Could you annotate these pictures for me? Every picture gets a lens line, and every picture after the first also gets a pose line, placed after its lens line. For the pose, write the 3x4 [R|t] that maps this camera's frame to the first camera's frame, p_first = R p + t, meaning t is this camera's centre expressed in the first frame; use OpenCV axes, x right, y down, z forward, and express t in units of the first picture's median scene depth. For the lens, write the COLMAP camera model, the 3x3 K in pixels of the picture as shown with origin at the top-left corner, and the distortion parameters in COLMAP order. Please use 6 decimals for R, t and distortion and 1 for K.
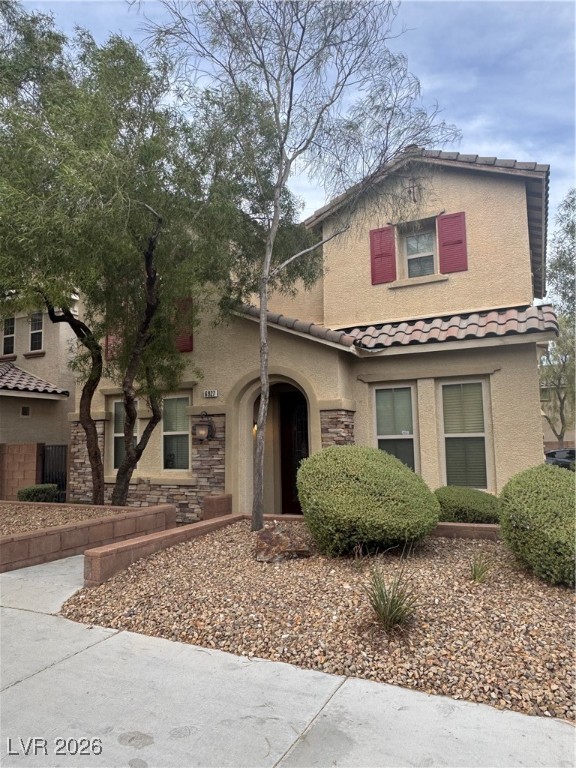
lens RADIAL K [[517.7, 0, 287.9], [0, 517.7, 384.9], [0, 0, 1]] dist [0.003266, -0.000002]
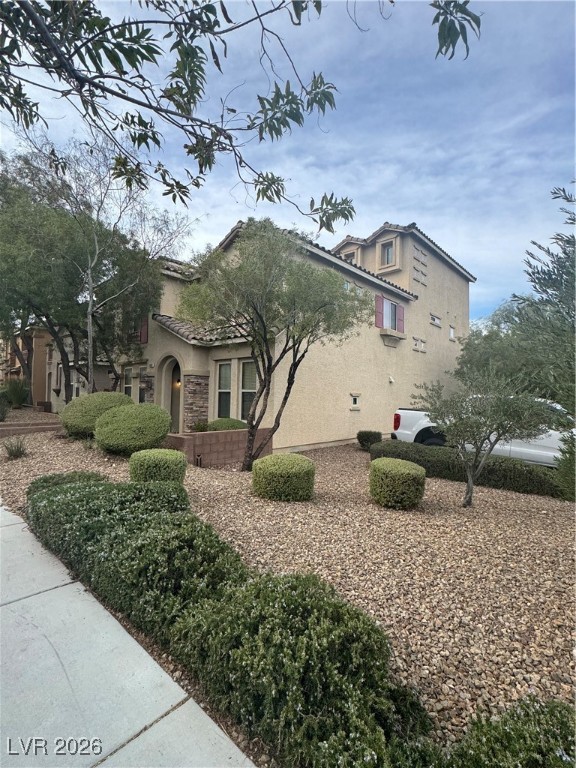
lens RADIAL K [[358.3, 0, 288.2], [0, 358.3, 384.0], [0, 0, 1]] dist [0.000084, 0.000001]
pose [[0.958682, 0.029440, -0.282951, 0.780019], [-0.007465, 0.996892, 0.078431, -0.023002], [0.284381, -0.073078, 0.955922, -0.125739]]
